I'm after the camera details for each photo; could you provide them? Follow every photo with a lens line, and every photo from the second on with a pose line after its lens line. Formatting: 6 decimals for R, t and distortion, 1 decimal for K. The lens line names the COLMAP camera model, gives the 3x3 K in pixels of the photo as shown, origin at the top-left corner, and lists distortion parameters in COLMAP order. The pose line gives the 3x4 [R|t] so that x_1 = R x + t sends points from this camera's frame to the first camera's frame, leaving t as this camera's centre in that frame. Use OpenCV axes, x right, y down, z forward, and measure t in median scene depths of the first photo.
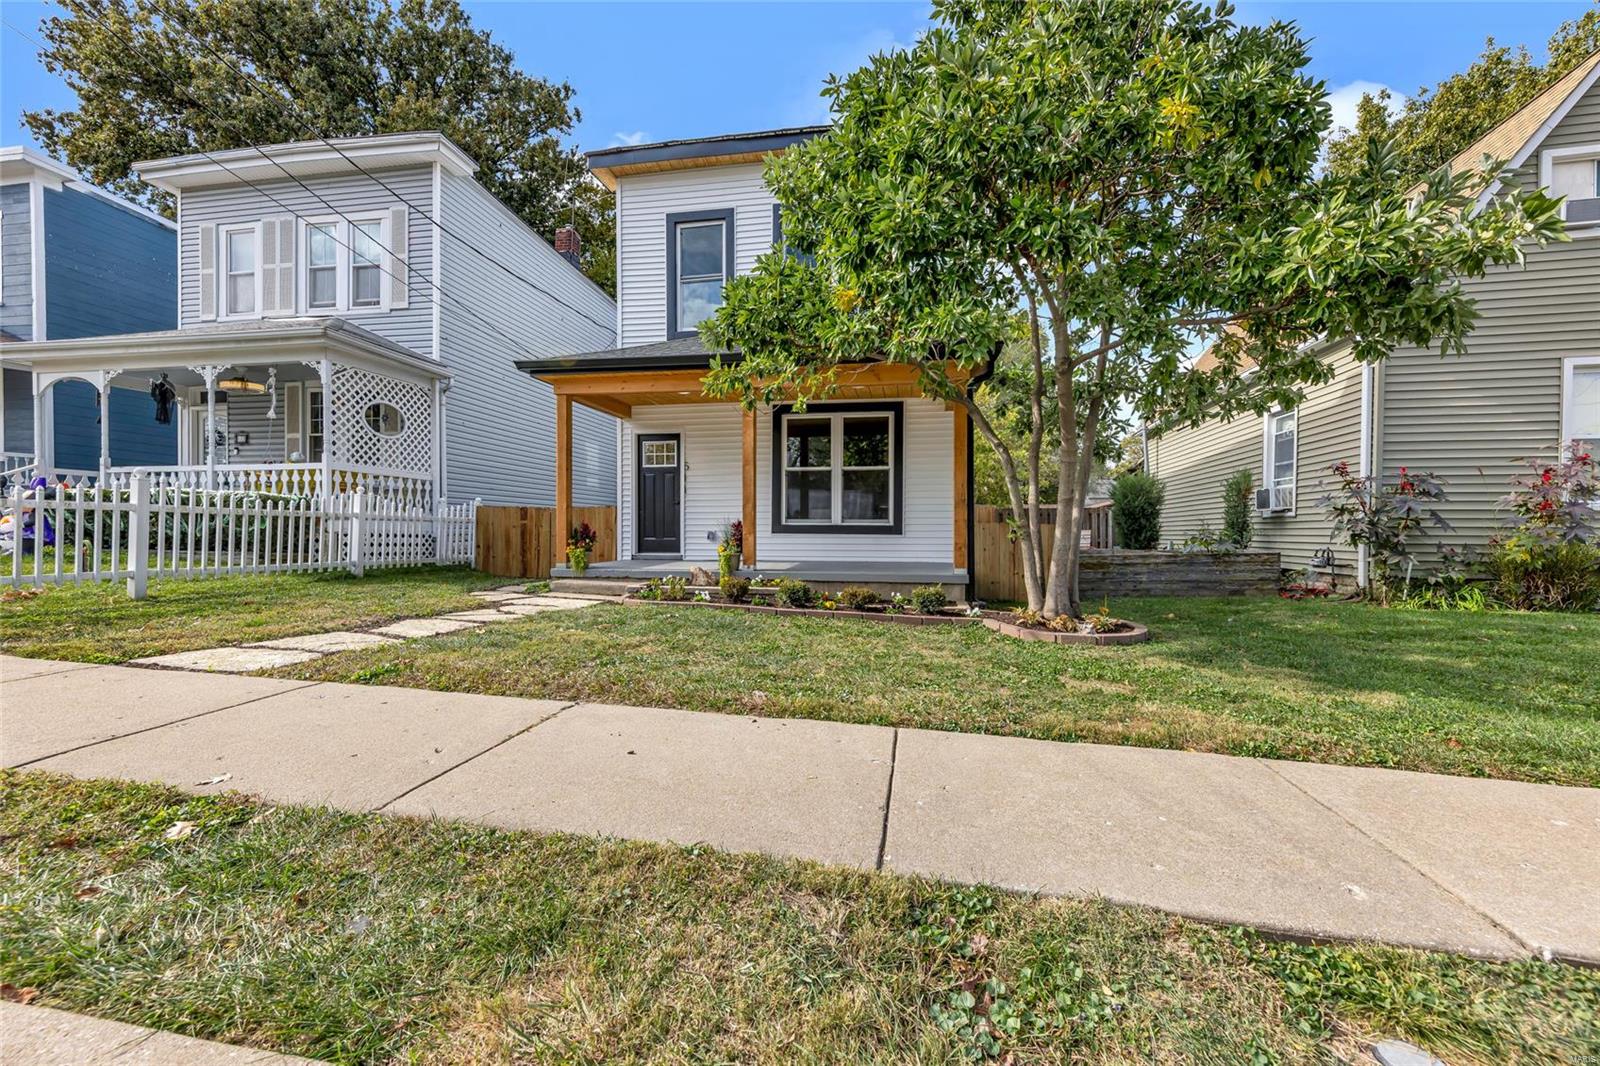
lens RADIAL K [[622.0, 0, 800.0], [0, 622.0, 533.0], [0, 0, 1]] dist [0.002855, -0.000361]
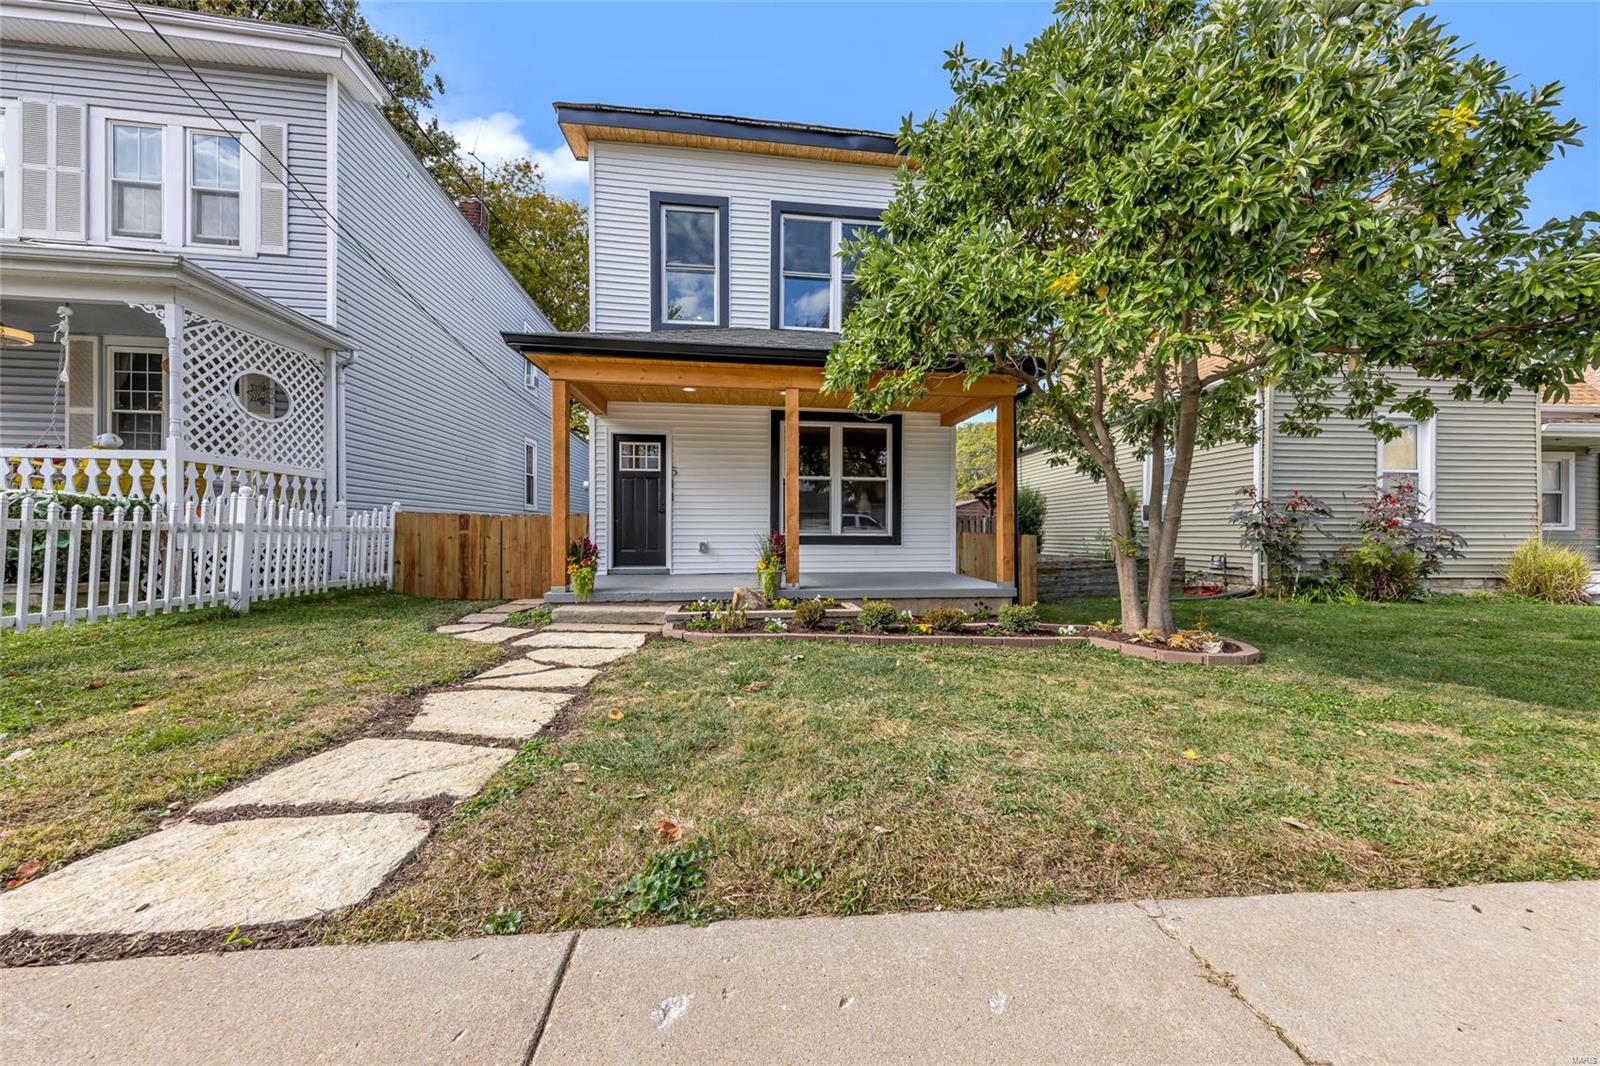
lens RADIAL K [[542.5, 0, 799.6], [0, 542.5, 528.3], [0, 0, 1]] dist [0.005422, -0.000065]
pose [[0.957205, 0.000425, 0.289410, -0.247962], [0.001512, 0.999978, -0.006467, -0.019072], [-0.289406, 0.006628, 0.957183, 0.194682]]
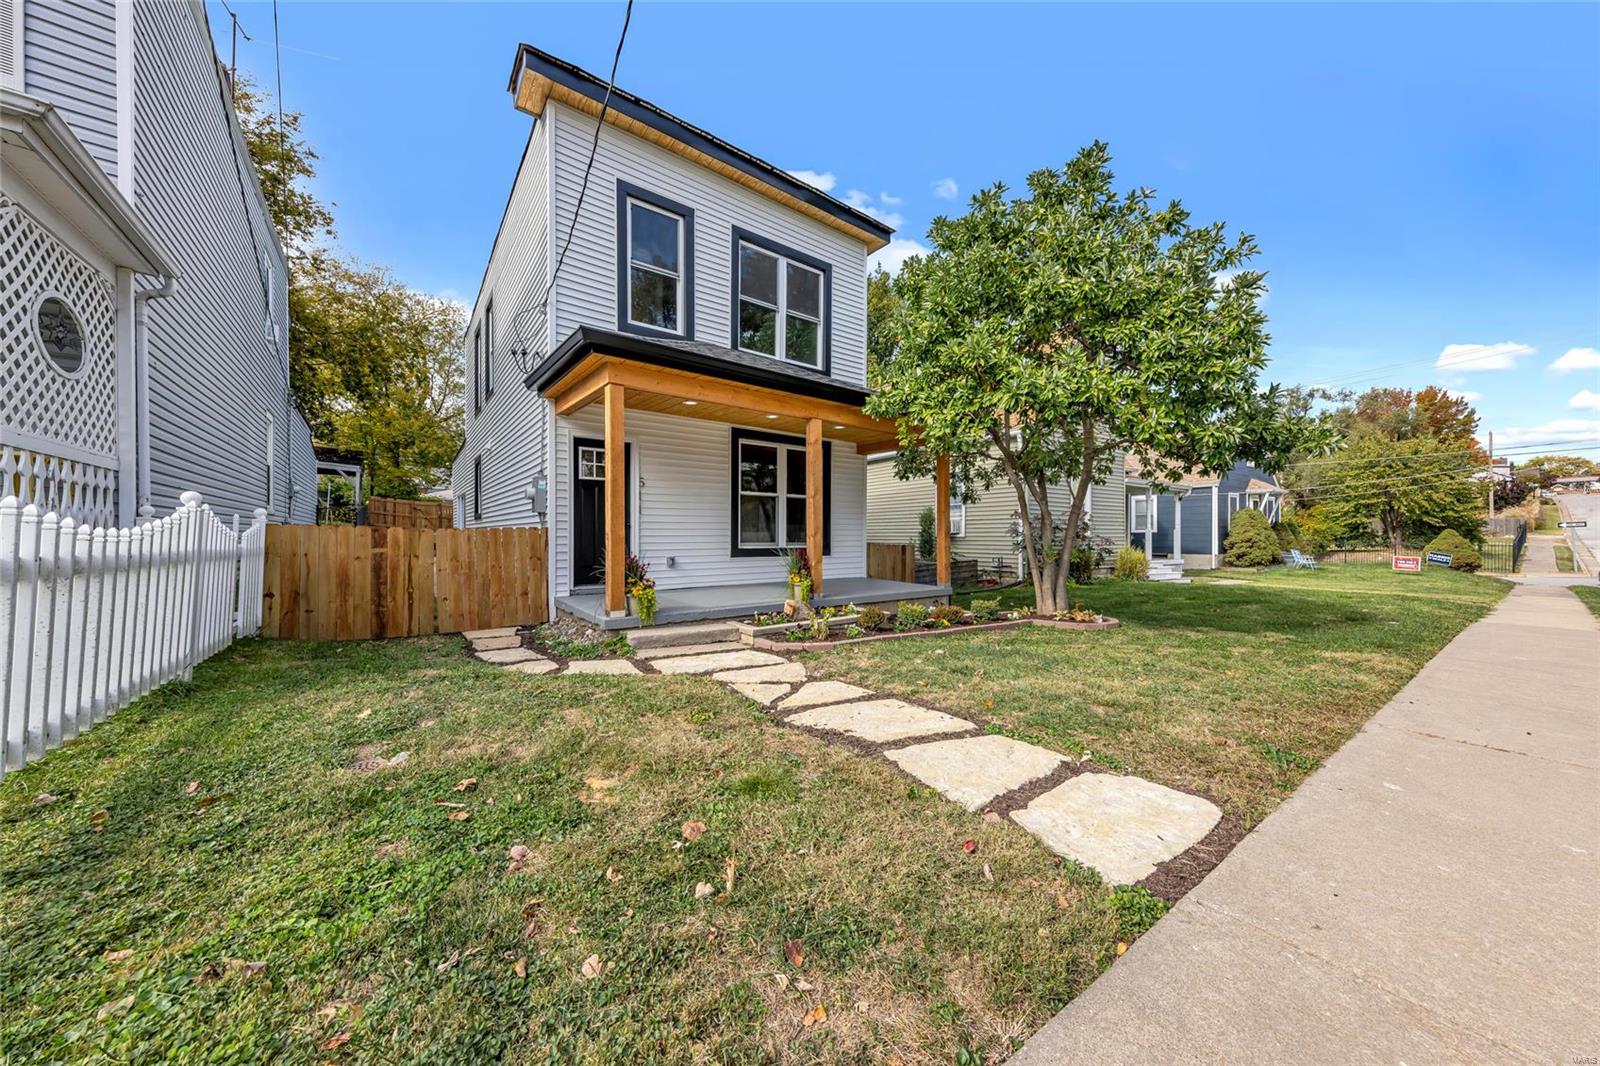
lens RADIAL K [[545.1, 0, 800.0], [0, 545.1, 533.0], [0, 0, 1]] dist [0.006078, -0.000084]
pose [[0.679122, 0.000693, 0.734025, -0.618184], [0.001672, 0.999995, -0.002491, -0.036481], [-0.734024, 0.002919, 0.679118, 0.341192]]
